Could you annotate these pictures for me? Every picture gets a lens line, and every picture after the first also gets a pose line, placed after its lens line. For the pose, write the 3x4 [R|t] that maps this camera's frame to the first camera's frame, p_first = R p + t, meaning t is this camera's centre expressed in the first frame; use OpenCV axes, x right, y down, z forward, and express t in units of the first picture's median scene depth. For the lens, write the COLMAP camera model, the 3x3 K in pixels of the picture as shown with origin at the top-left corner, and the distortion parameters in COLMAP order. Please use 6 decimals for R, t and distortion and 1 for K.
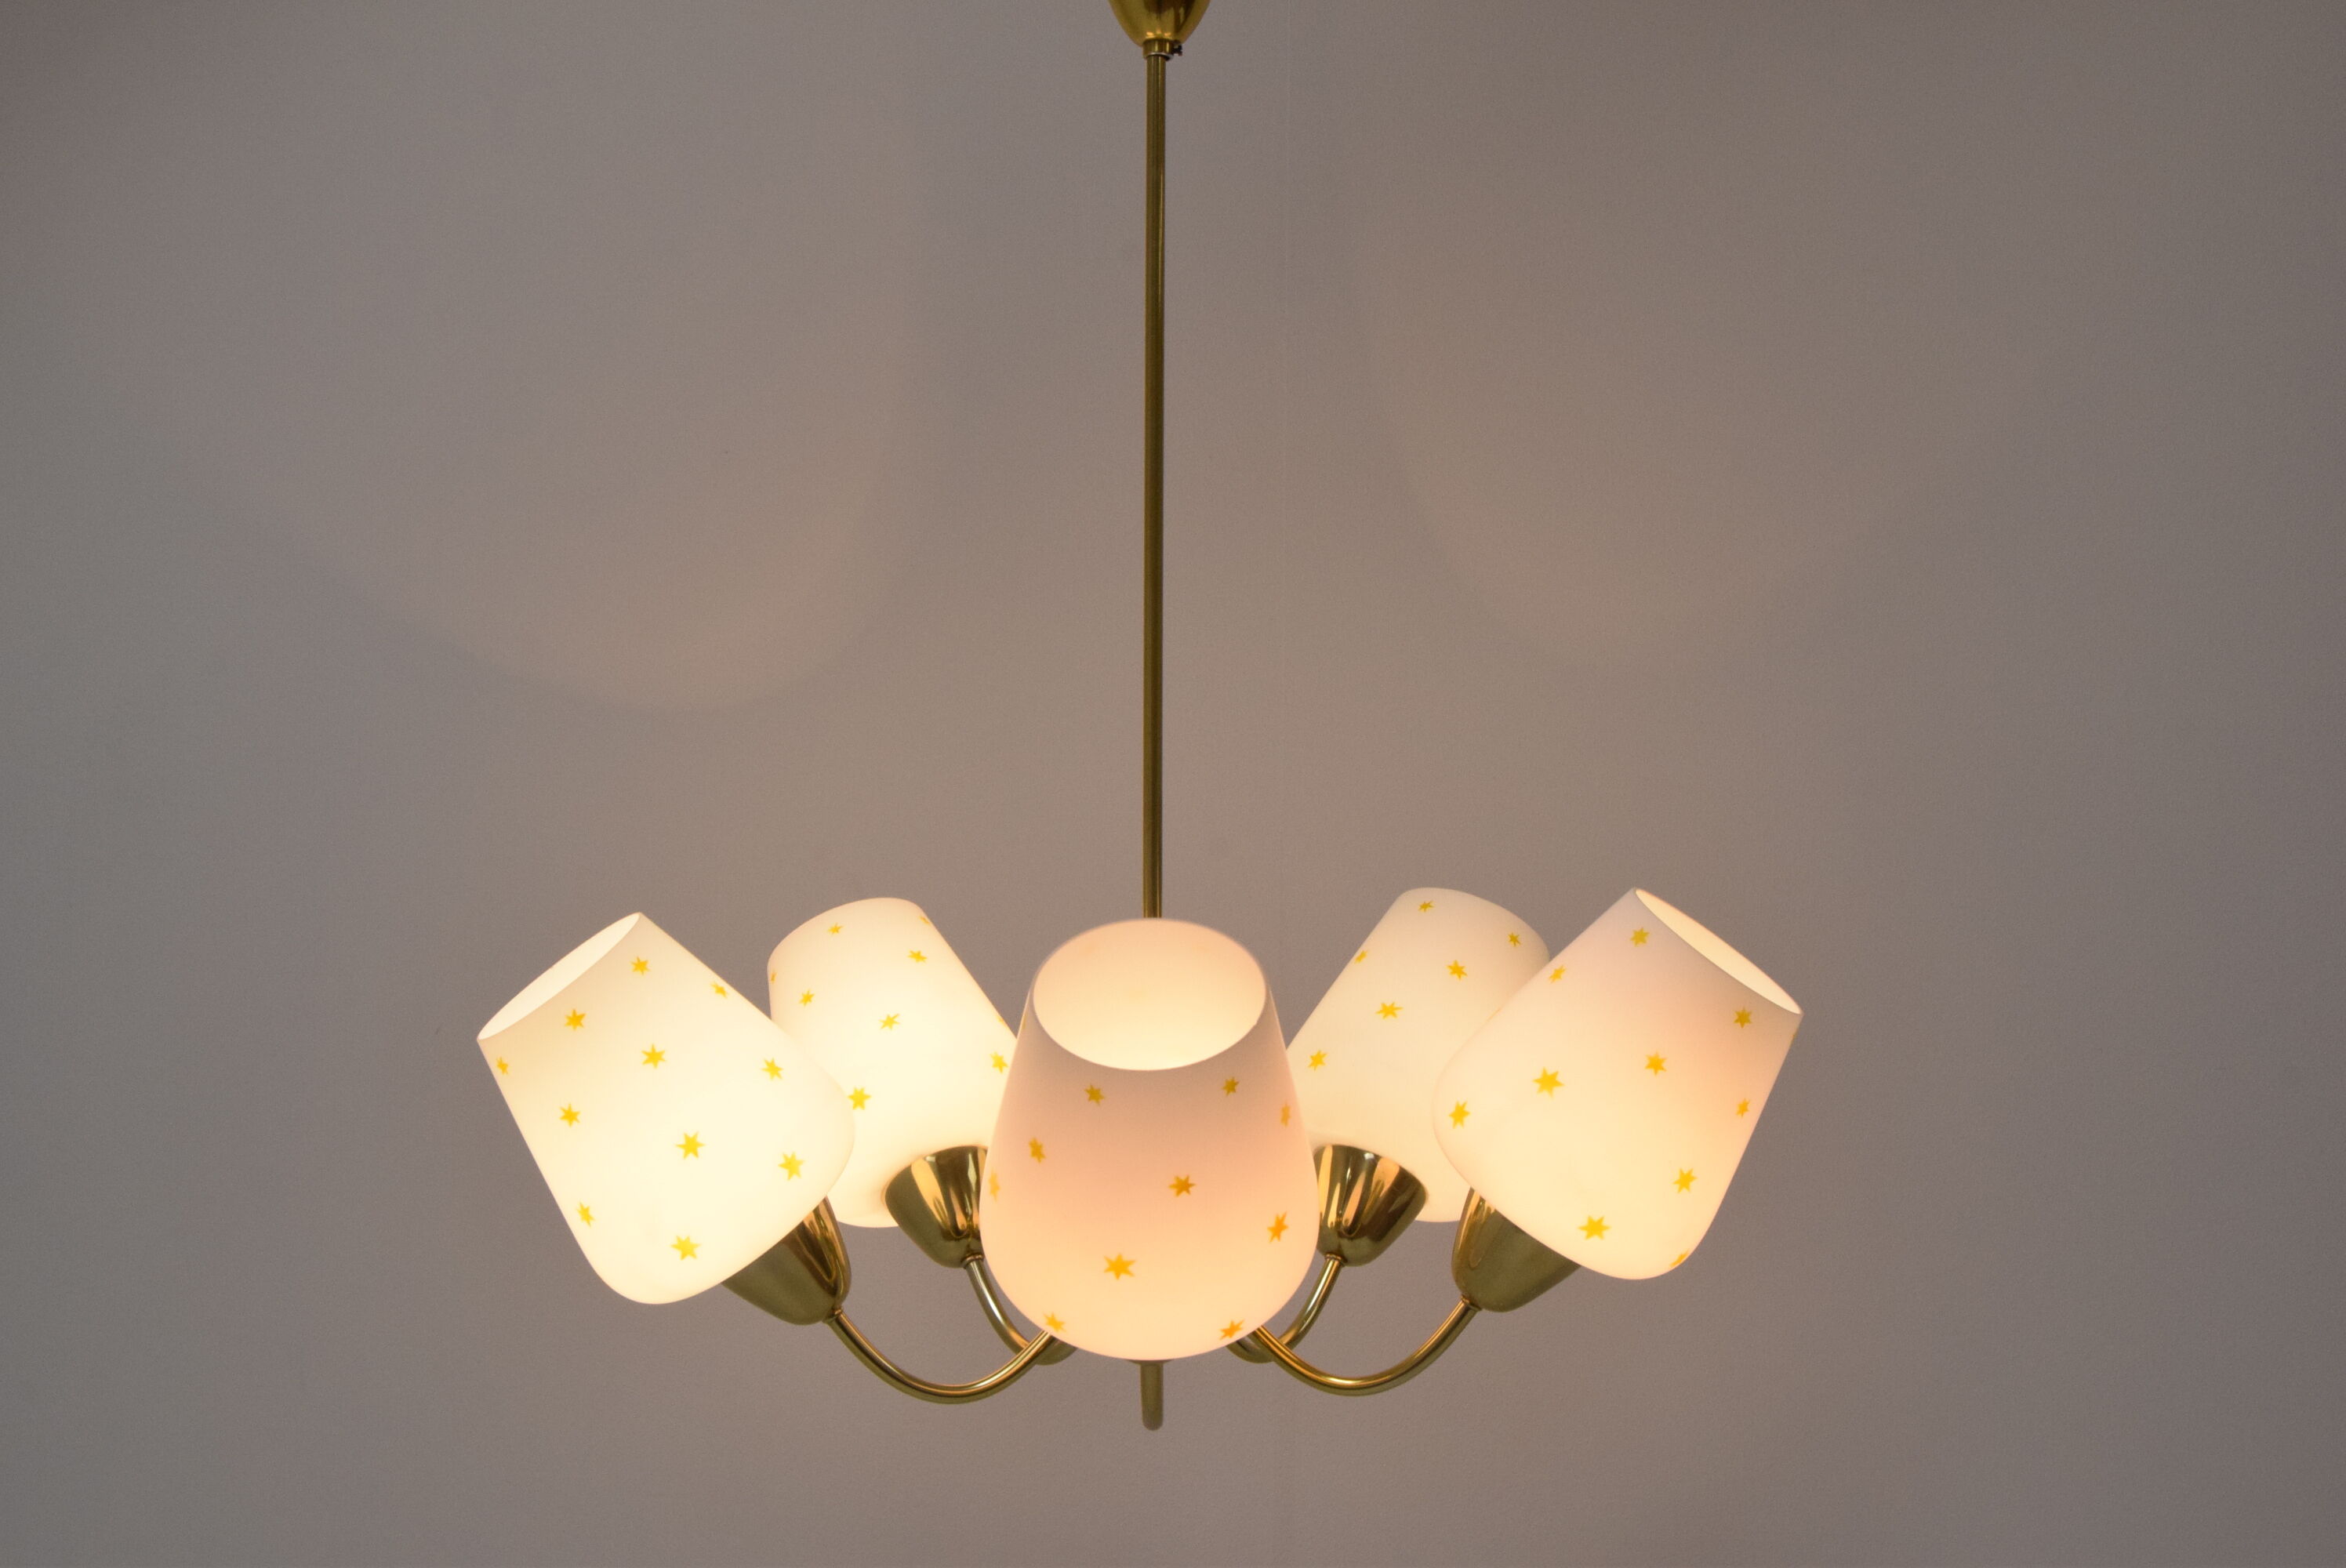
lens RADIAL K [[3263.7, 0, 1164.2], [0, 3263.7, 787.2], [0, 0, 1]] dist [-0.053534, 0.000000]
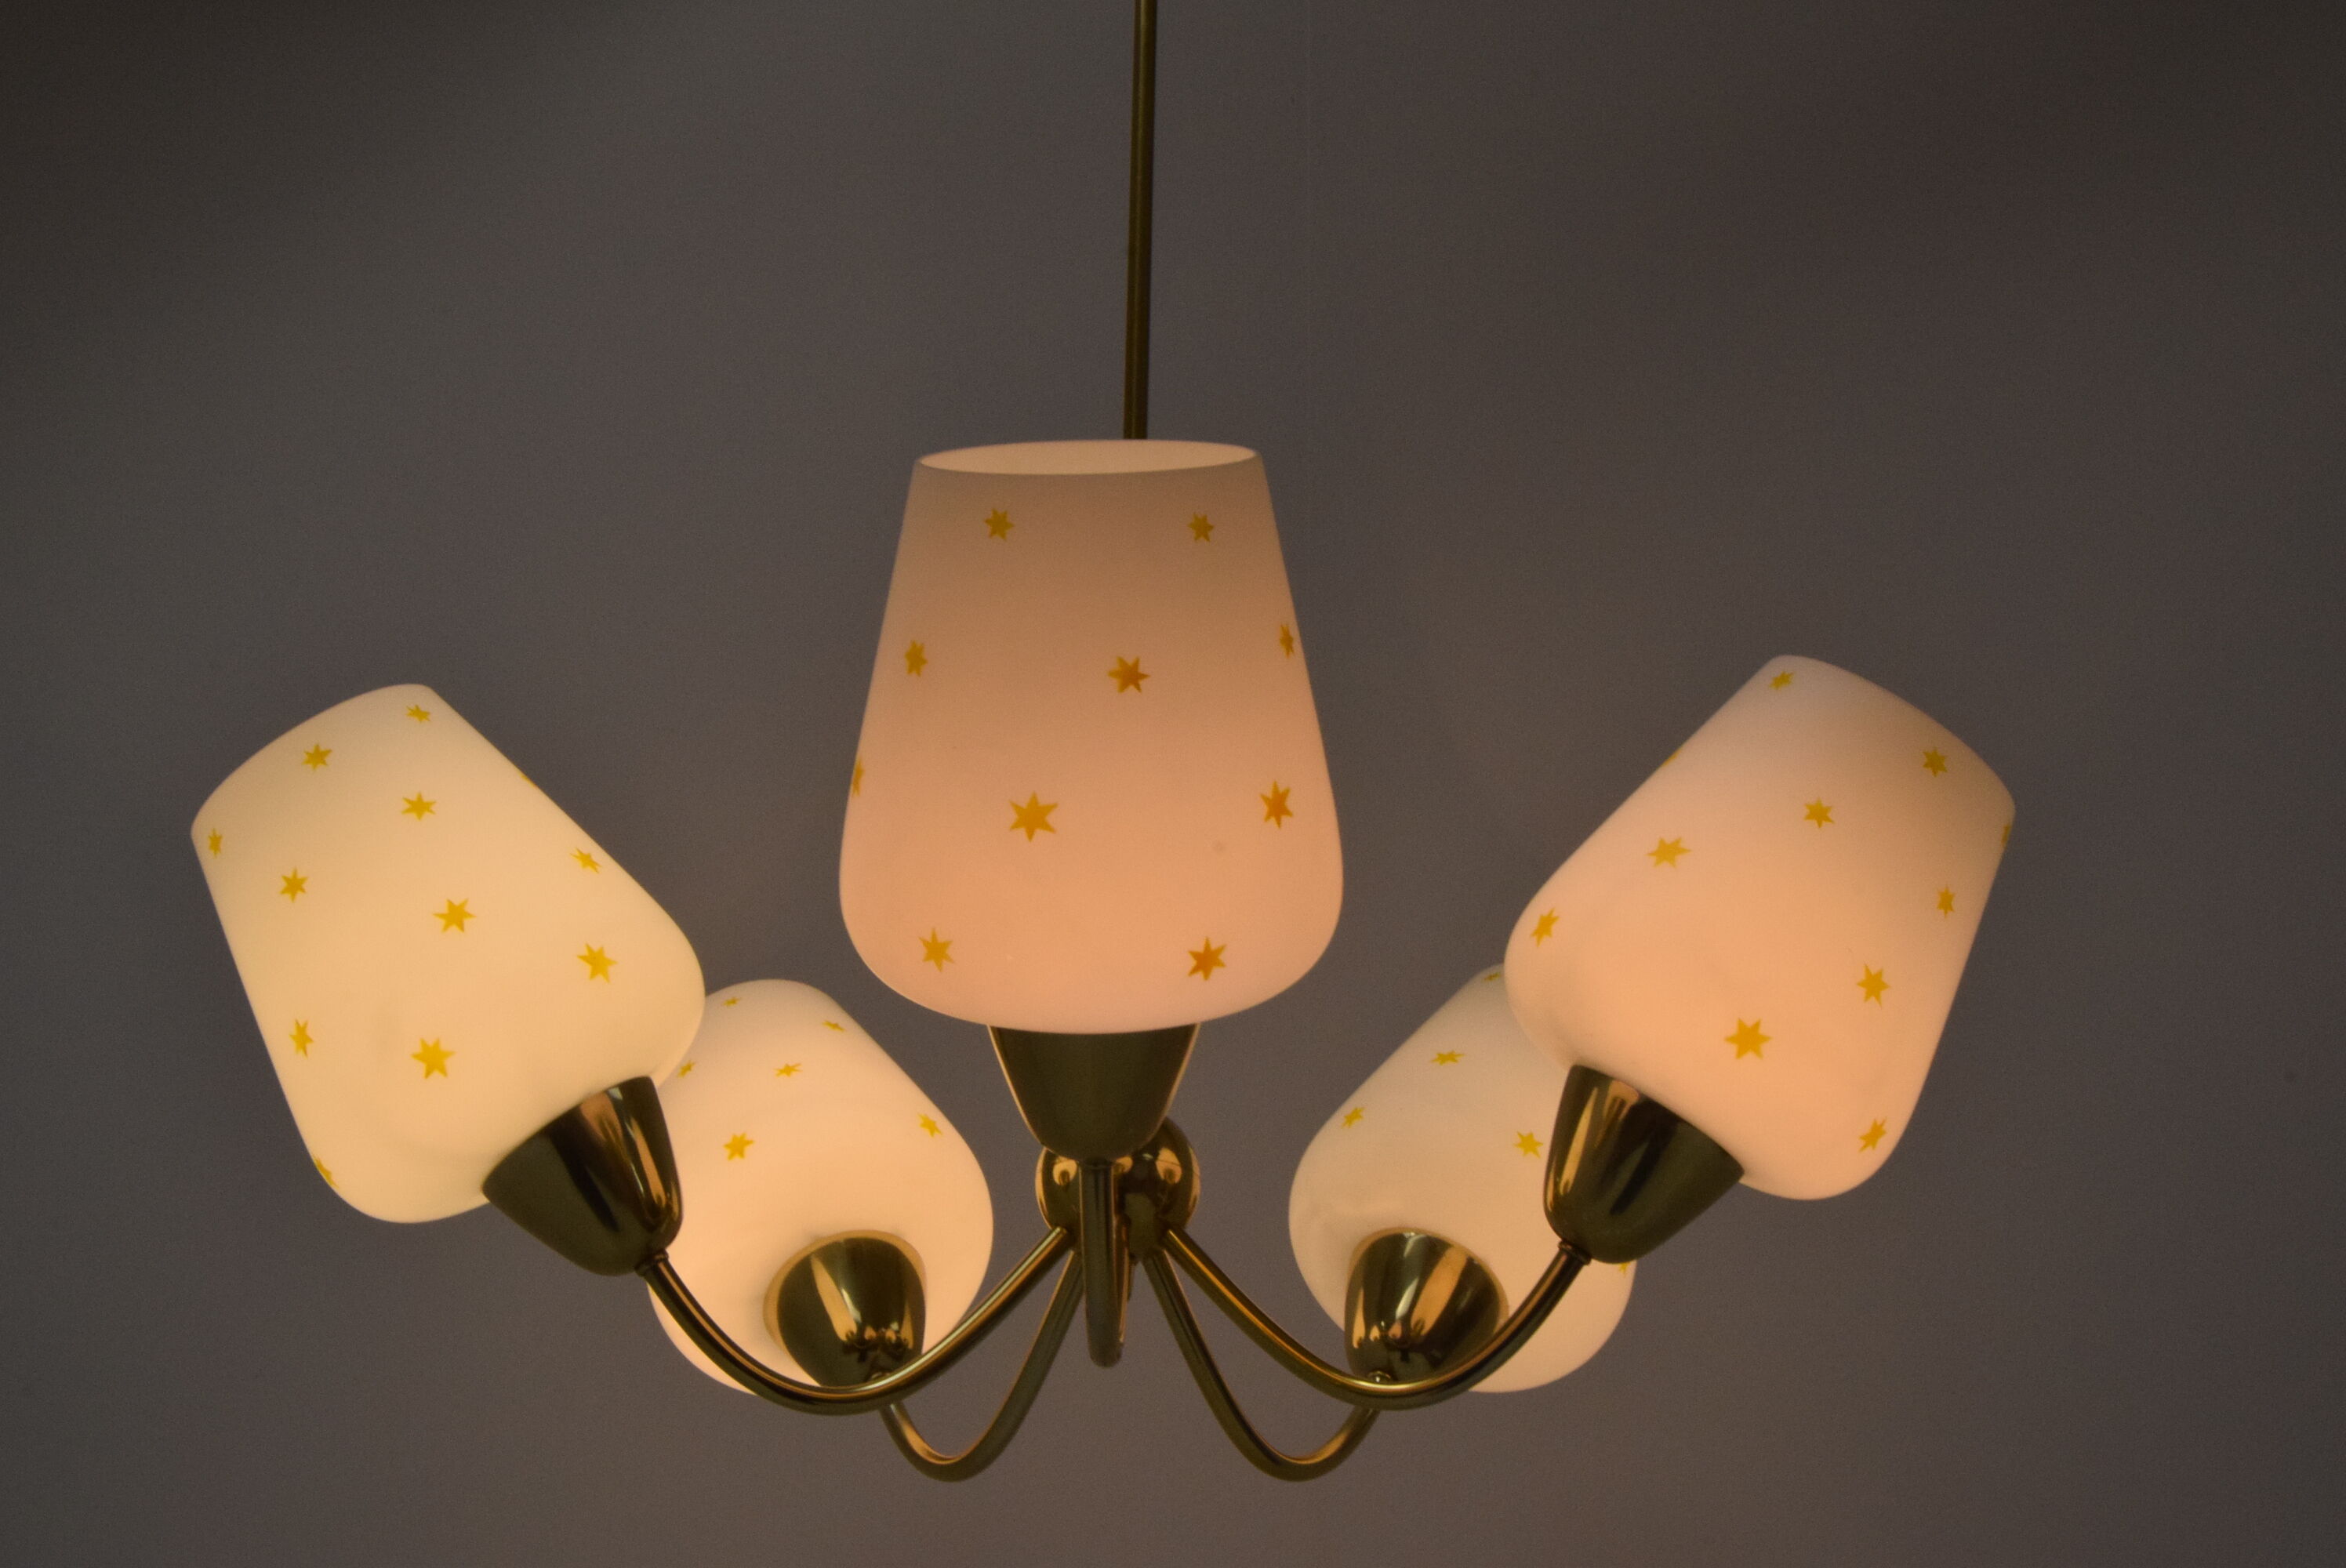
lens RADIAL K [[2983.5, 0, 1174.8], [0, 2983.5, 742.6], [0, 0, 1]] dist [-0.063968, 0.000000]
pose [[0.999725, -0.000408, -0.023461, 0.024575], [-0.009523, 0.906751, -0.421559, 0.328789], [0.021445, 0.421666, 0.906497, 0.383063]]
